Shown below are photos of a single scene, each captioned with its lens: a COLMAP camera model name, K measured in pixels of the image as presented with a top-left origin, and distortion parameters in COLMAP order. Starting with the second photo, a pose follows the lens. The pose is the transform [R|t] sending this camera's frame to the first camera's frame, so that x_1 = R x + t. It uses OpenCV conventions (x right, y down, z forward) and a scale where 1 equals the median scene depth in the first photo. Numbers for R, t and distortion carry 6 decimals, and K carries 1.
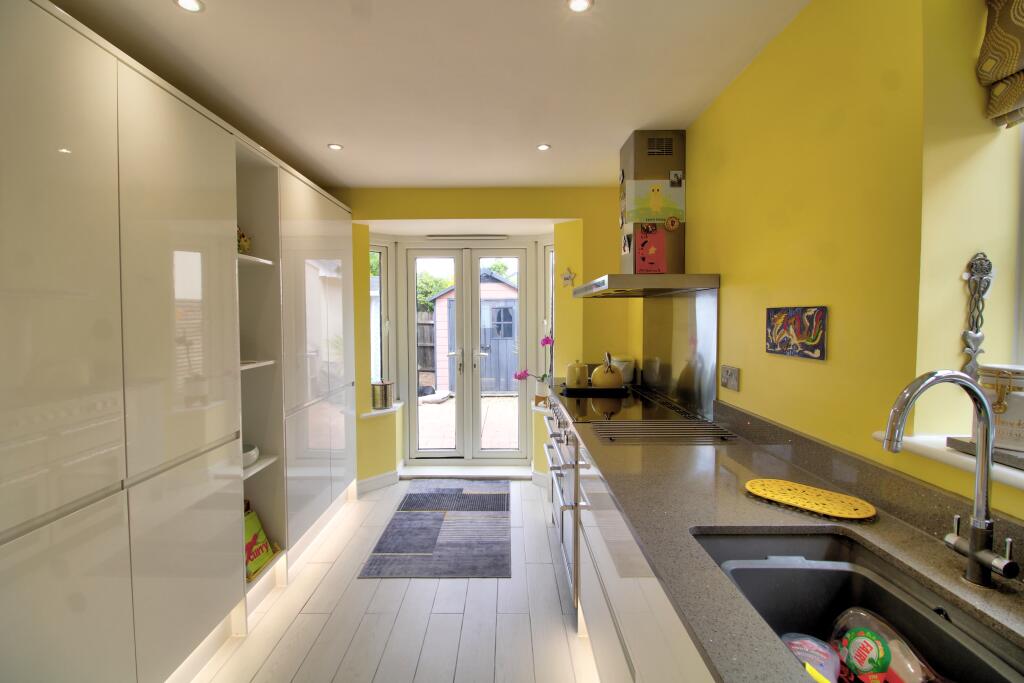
lens RADIAL K [[471.7, 0, 508.2], [0, 471.7, 332.0], [0, 0, 1]] dist [-0.014809, -0.000299]
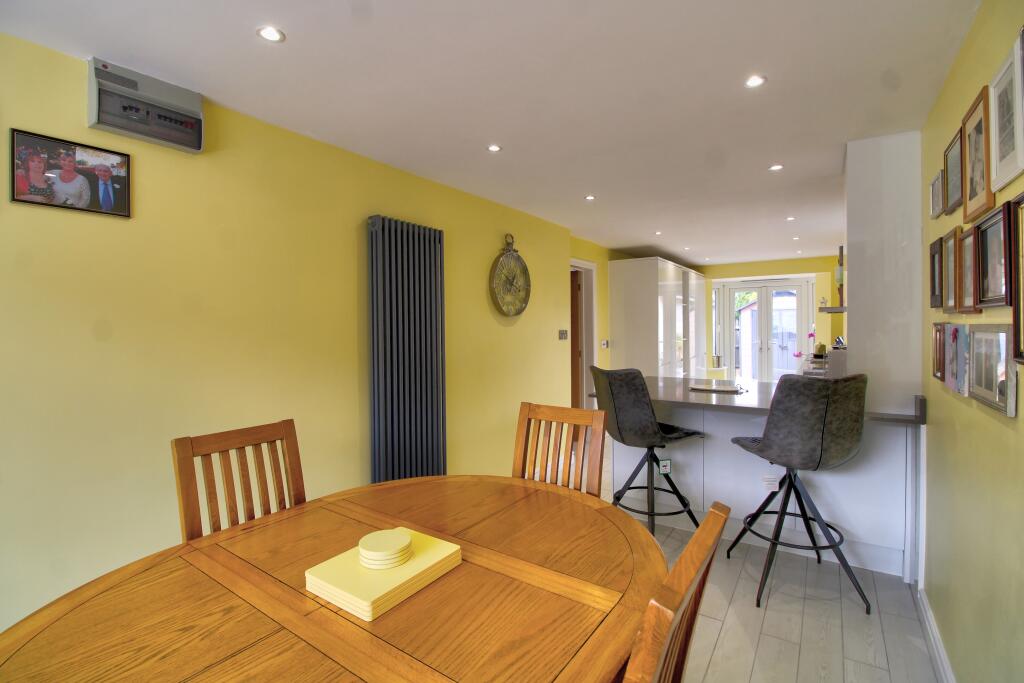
lens RADIAL K [[471.7, 0, 508.2], [0, 471.7, 332.0], [0, 0, 1]] dist [-0.014809, -0.000299]
pose [[0.827424, 0.006354, -0.561542, 0.188346], [-0.014400, 0.999847, -0.009904, 0.059746], [0.561393, 0.016281, 0.827389, -1.789035]]
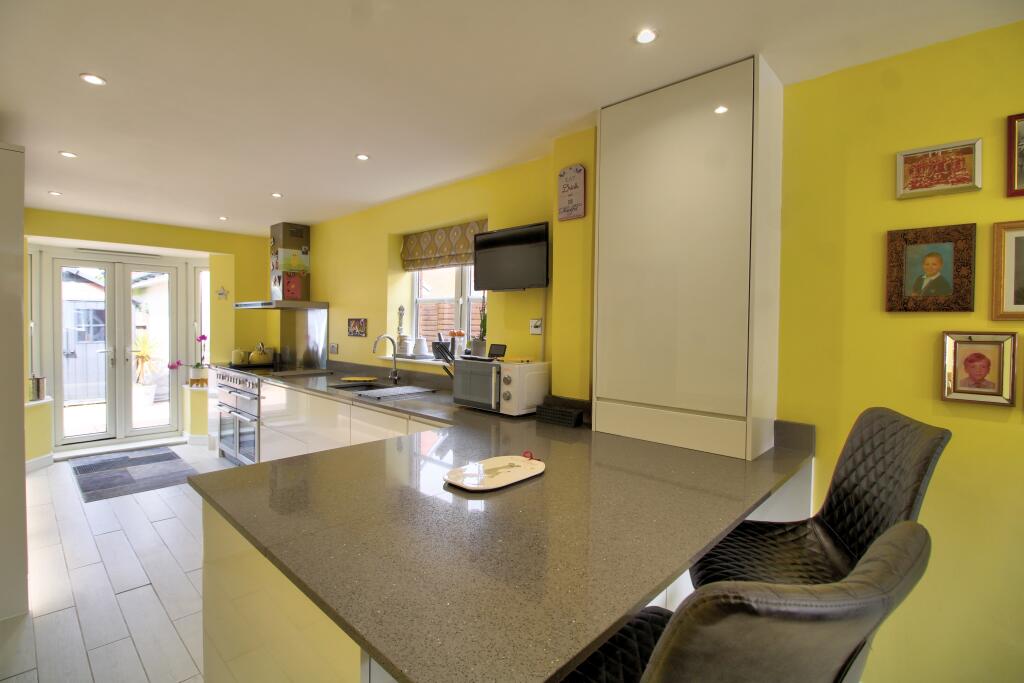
lens RADIAL K [[471.7, 0, 508.2], [0, 471.7, 332.0], [0, 0, 1]] dist [-0.014809, -0.000299]
pose [[0.682757, -0.003973, 0.730635, -0.442867], [0.011359, 0.999922, -0.005177, 0.027478], [-0.730558, 0.011834, 0.682749, -0.843777]]
